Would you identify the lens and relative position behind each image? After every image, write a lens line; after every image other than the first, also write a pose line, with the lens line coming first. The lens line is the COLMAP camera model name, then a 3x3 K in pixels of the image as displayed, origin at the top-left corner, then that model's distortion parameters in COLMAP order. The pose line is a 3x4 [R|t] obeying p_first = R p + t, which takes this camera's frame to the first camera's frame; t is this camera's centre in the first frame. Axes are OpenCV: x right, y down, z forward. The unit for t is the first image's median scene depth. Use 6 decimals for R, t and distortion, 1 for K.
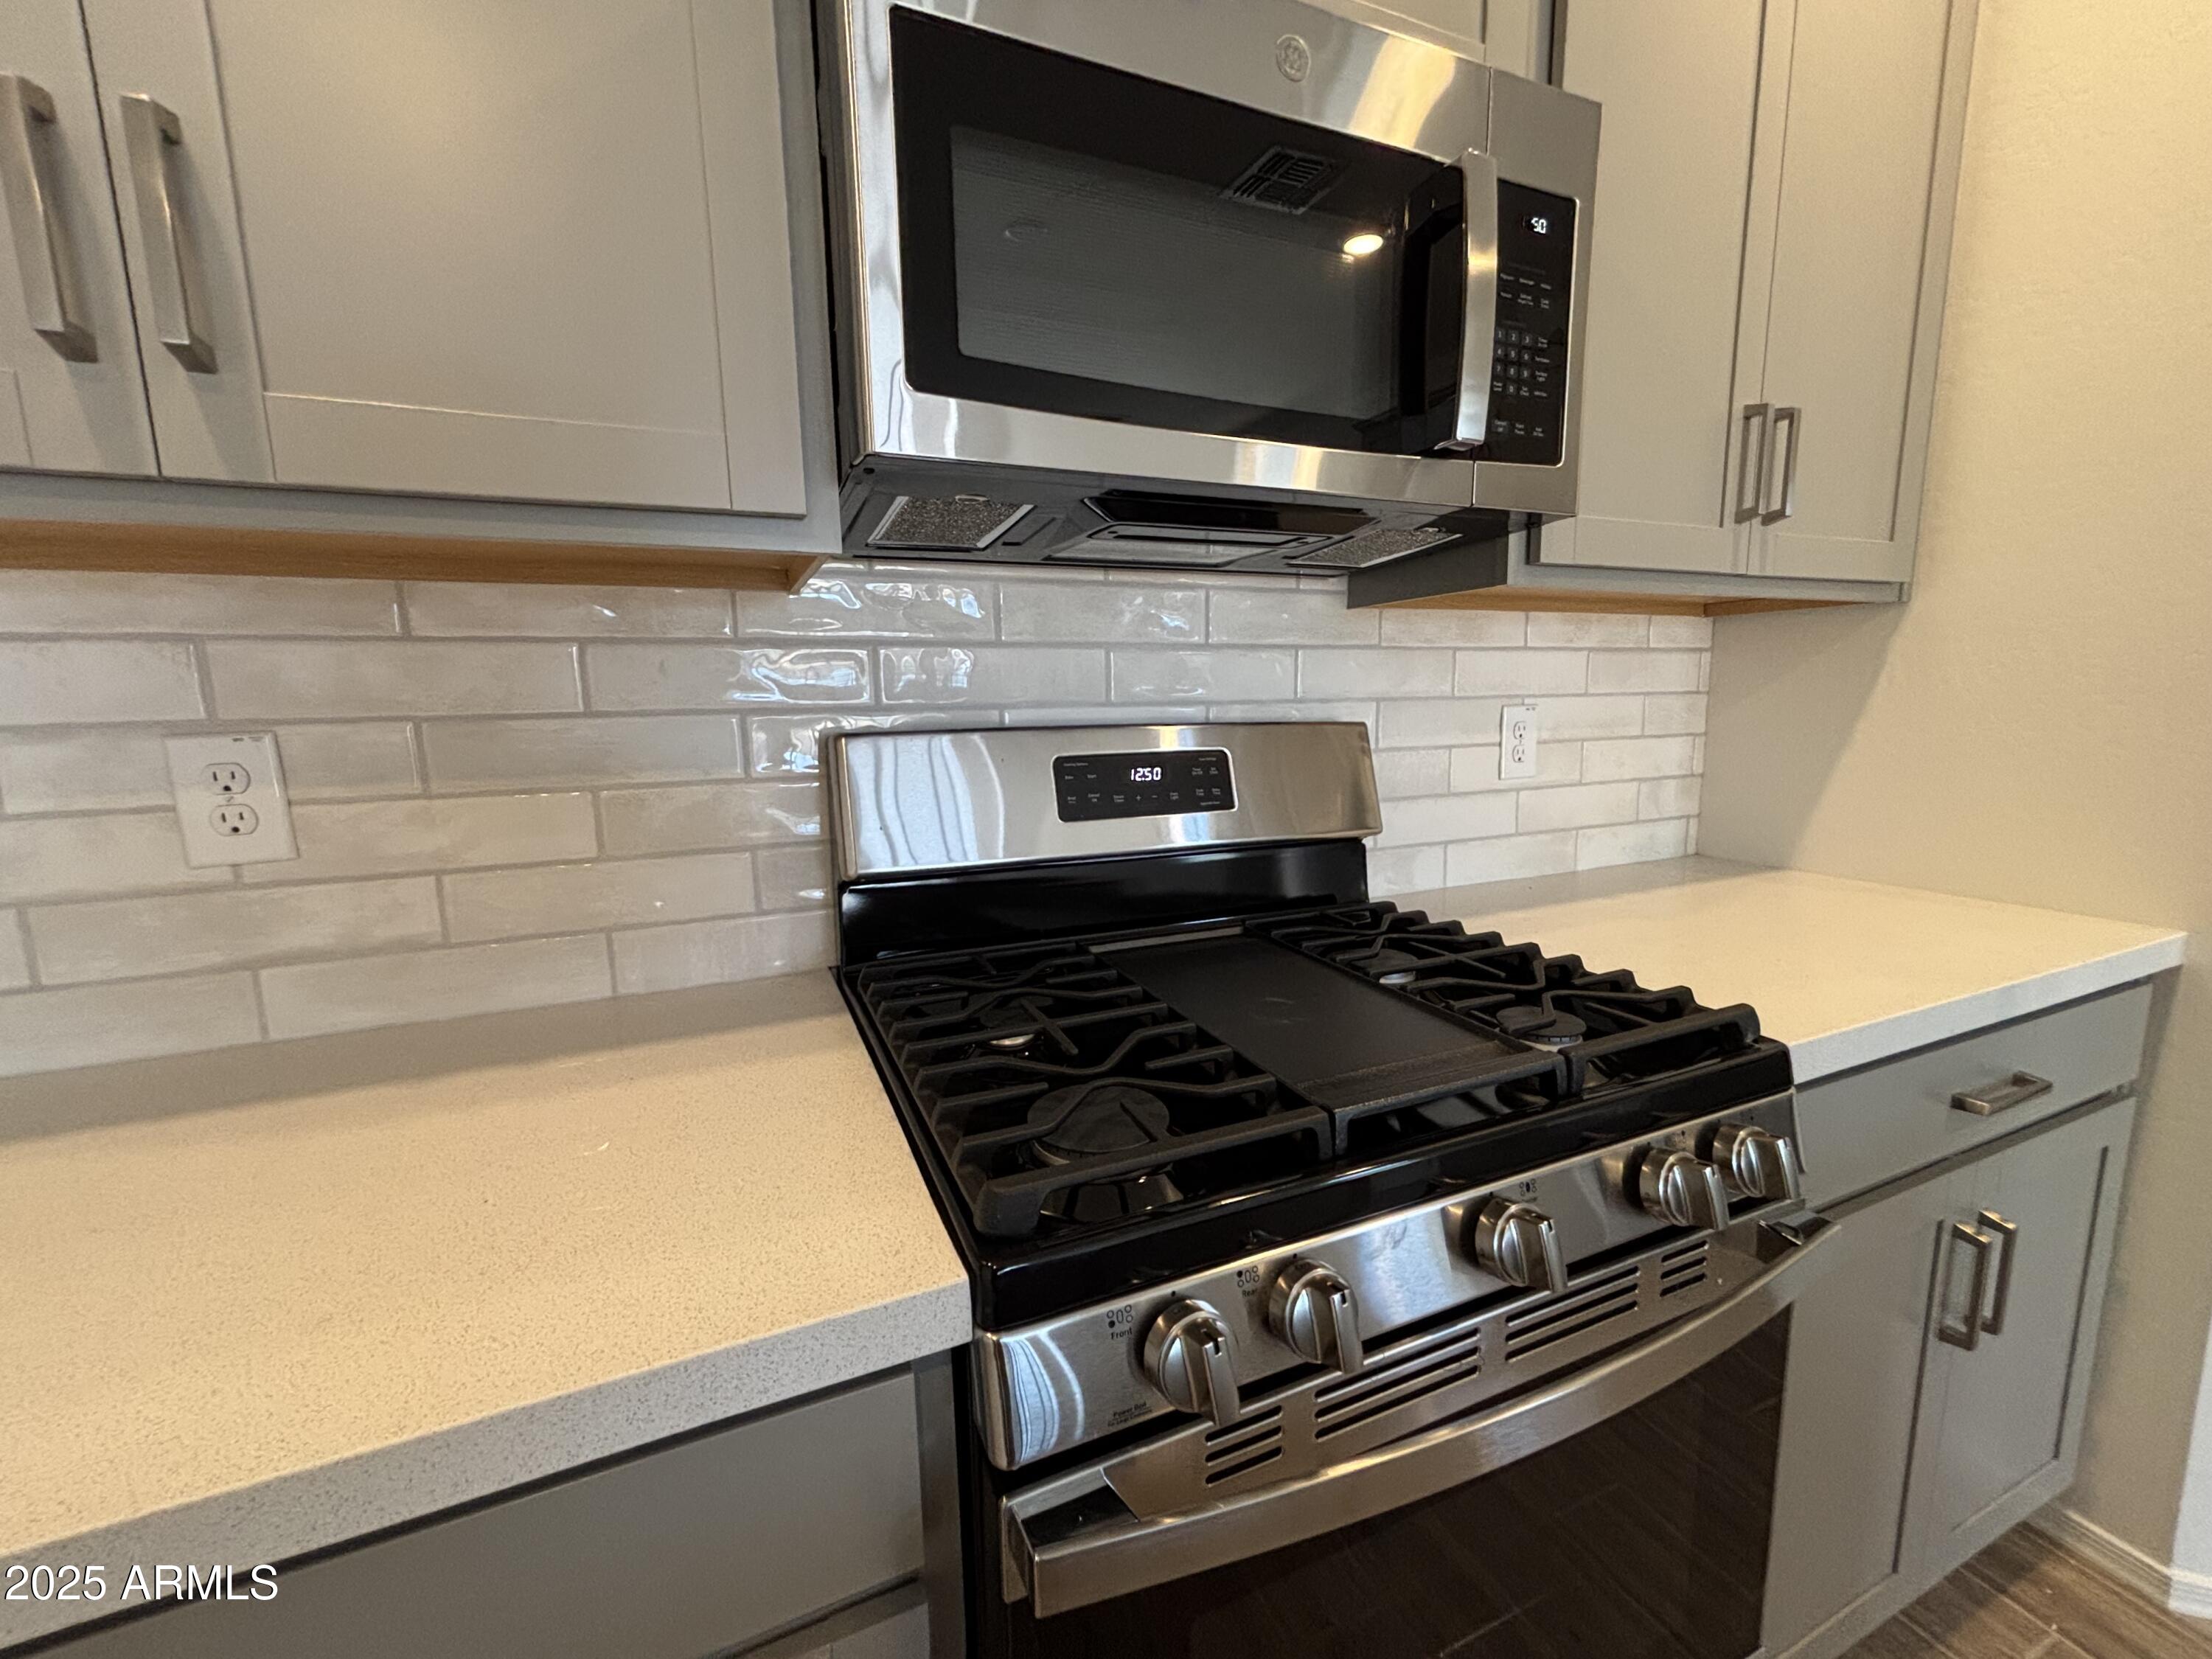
lens RADIAL K [[888.3, 0, 1113.9], [0, 888.3, 825.9], [0, 0, 1]] dist [-0.000917, -0.000077]
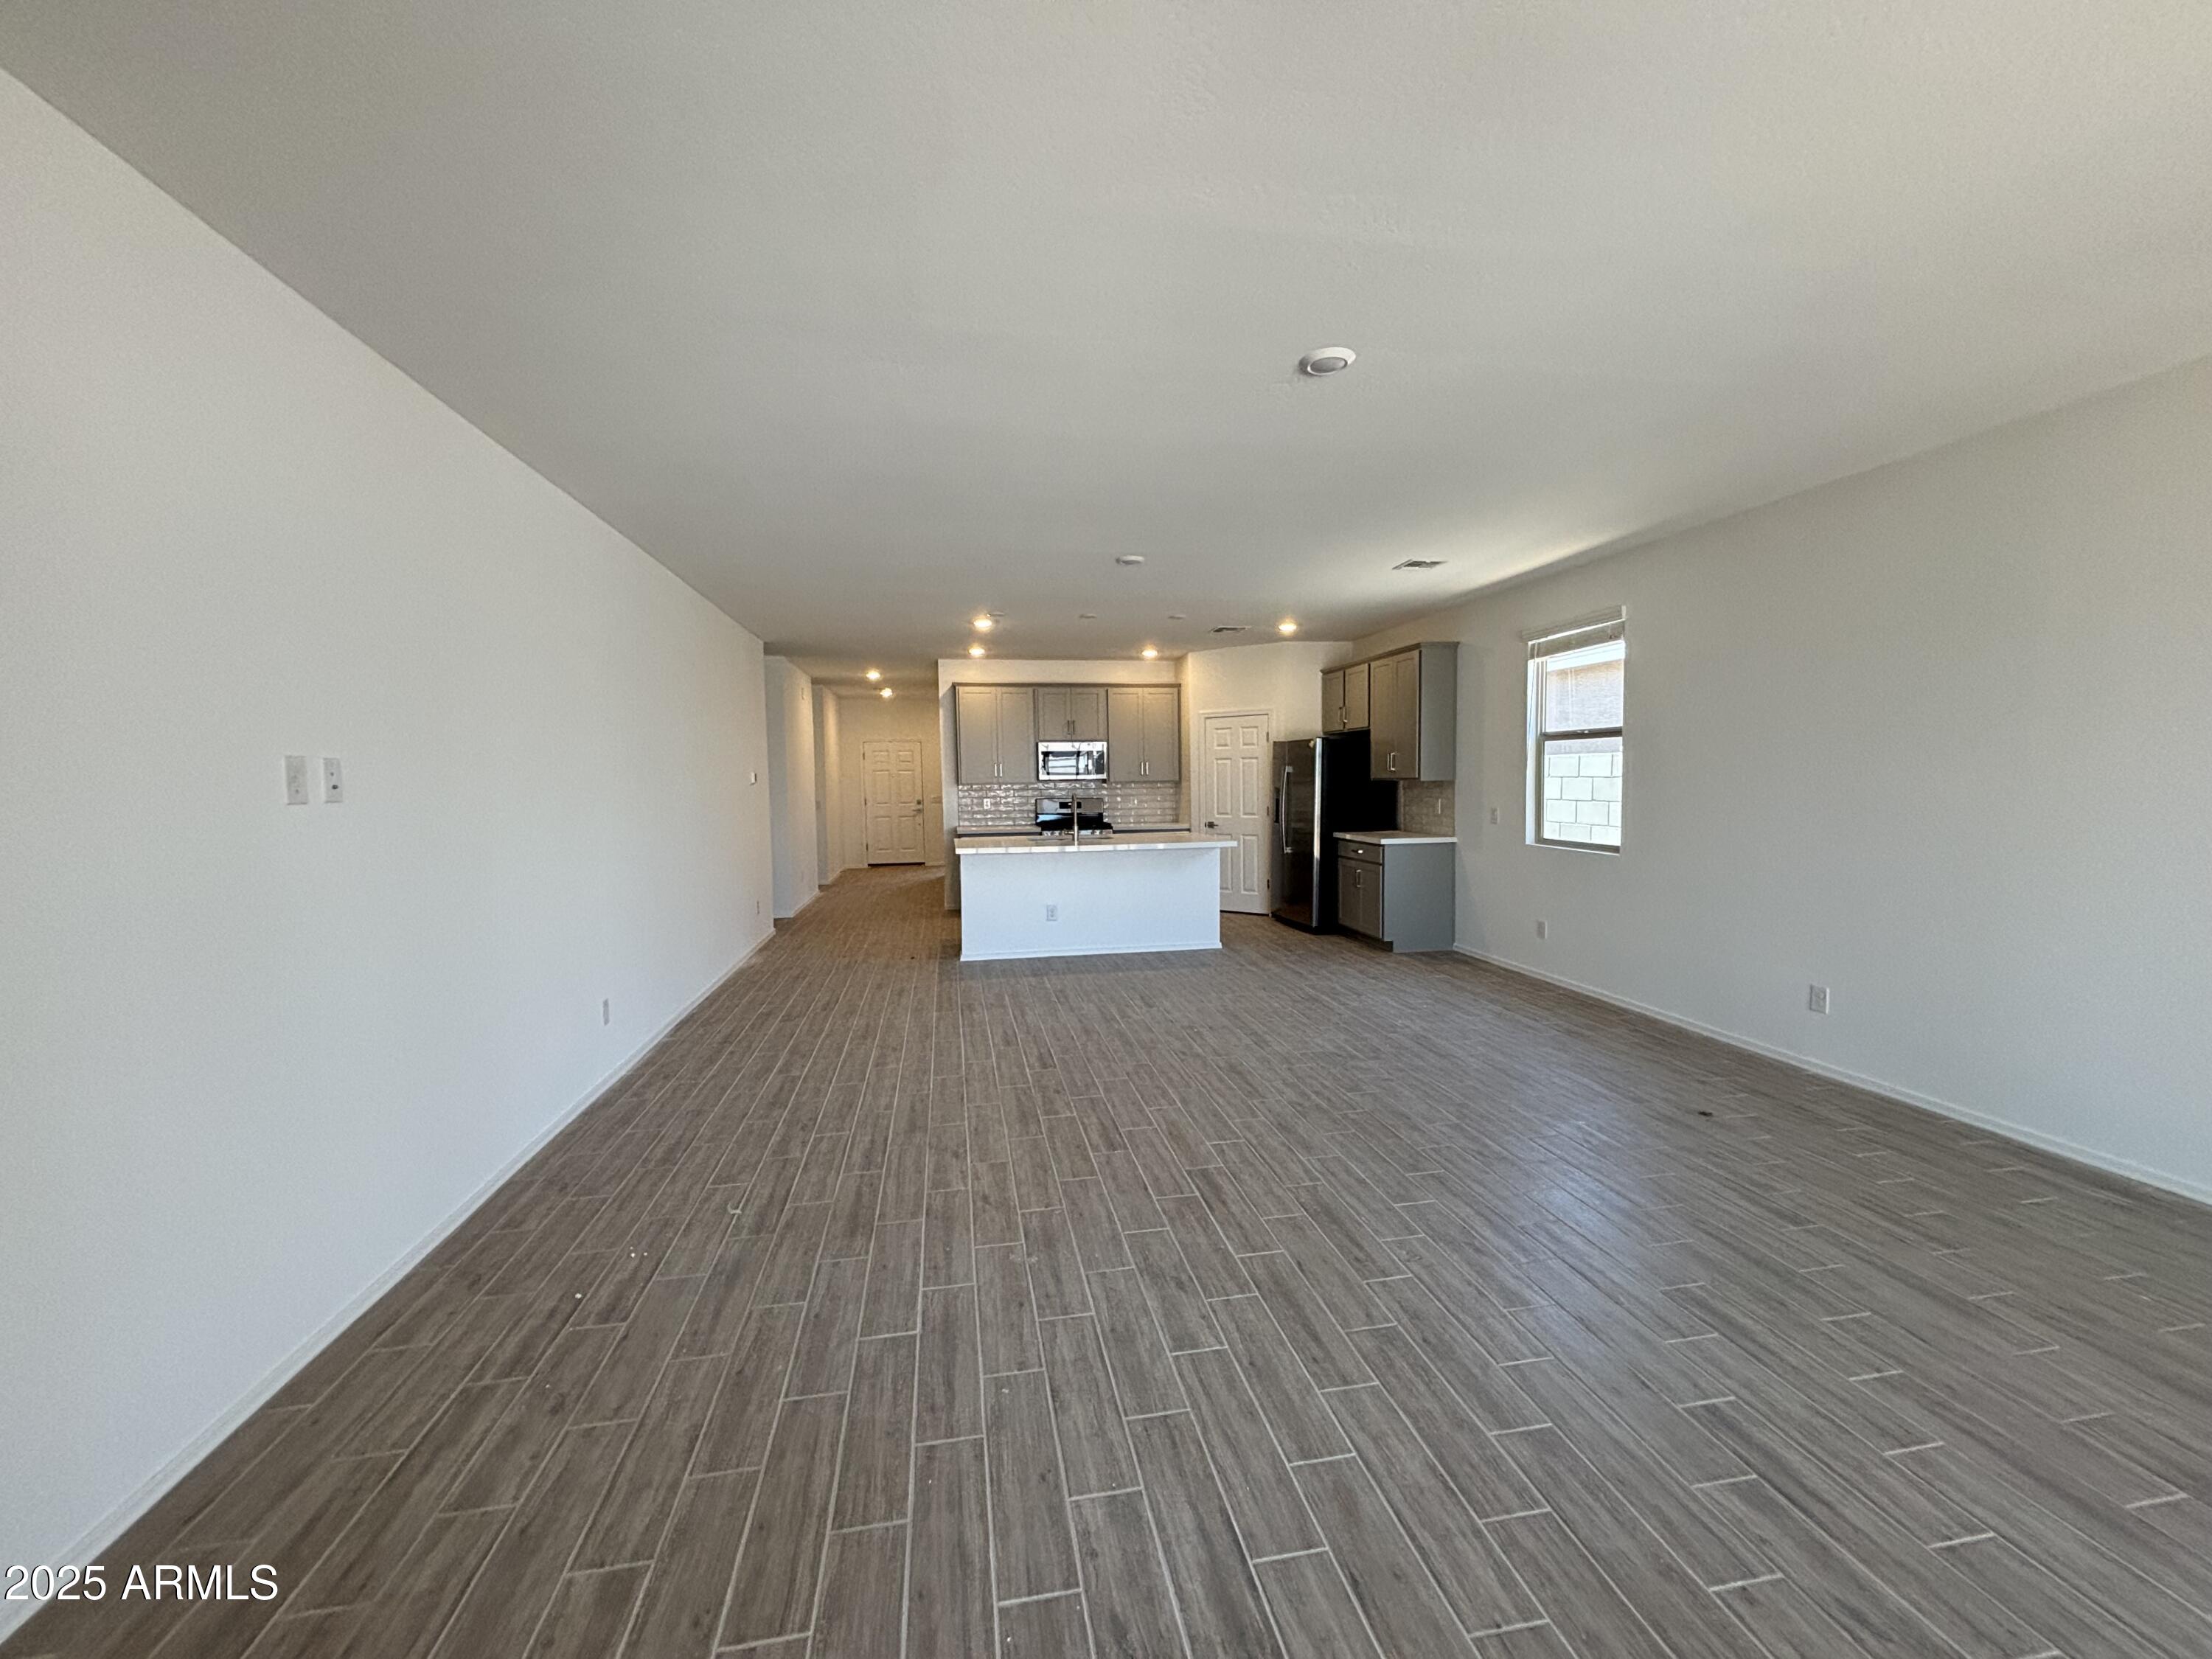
lens RADIAL K [[888.3, 0, 1113.9], [0, 888.3, 825.9], [0, 0, 1]] dist [-0.000917, -0.000077]
pose [[0.971077, 0.013611, -0.238379, 2.179693], [-0.034052, 0.996063, -0.081842, 0.737286], [0.236327, 0.087592, 0.967718, -6.333079]]
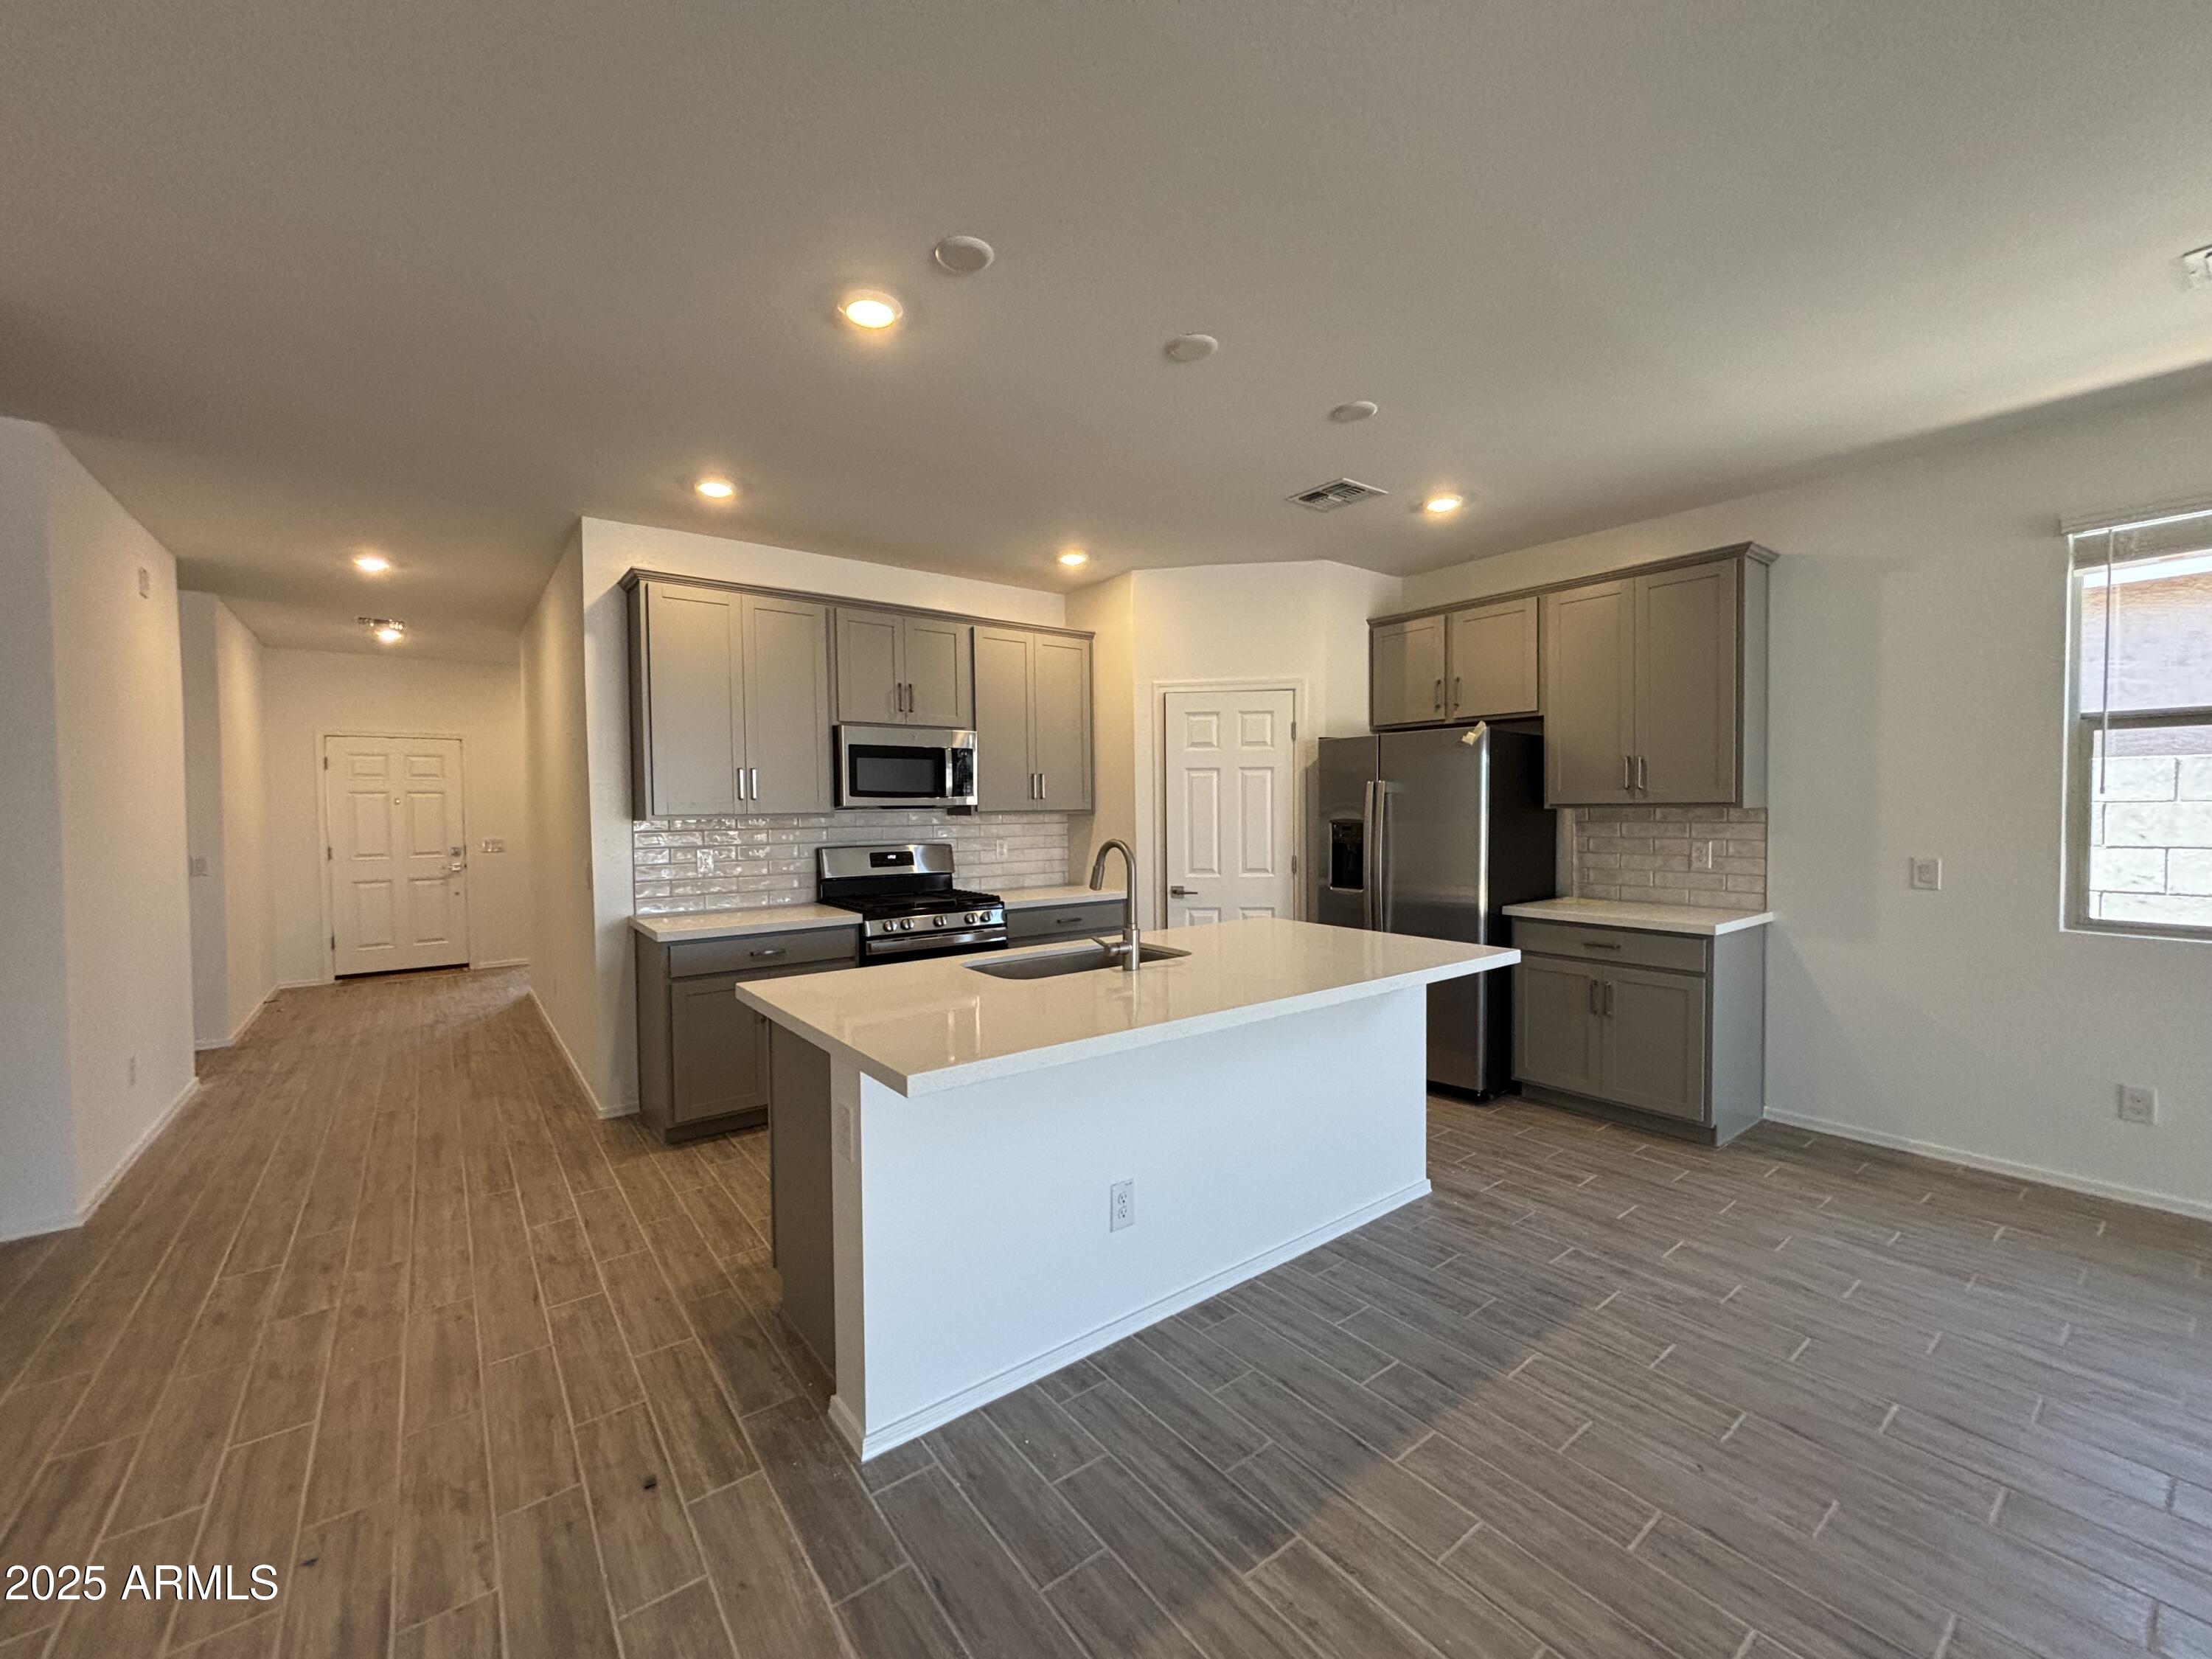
lens RADIAL K [[888.3, 0, 1113.9], [0, 888.3, 825.9], [0, 0, 1]] dist [-0.000917, -0.000077]
pose [[0.974561, -0.000652, 0.224122, 0.105641], [0.028579, 0.992194, -0.121385, 0.294584], [-0.222293, 0.124702, 0.966972, -2.929436]]
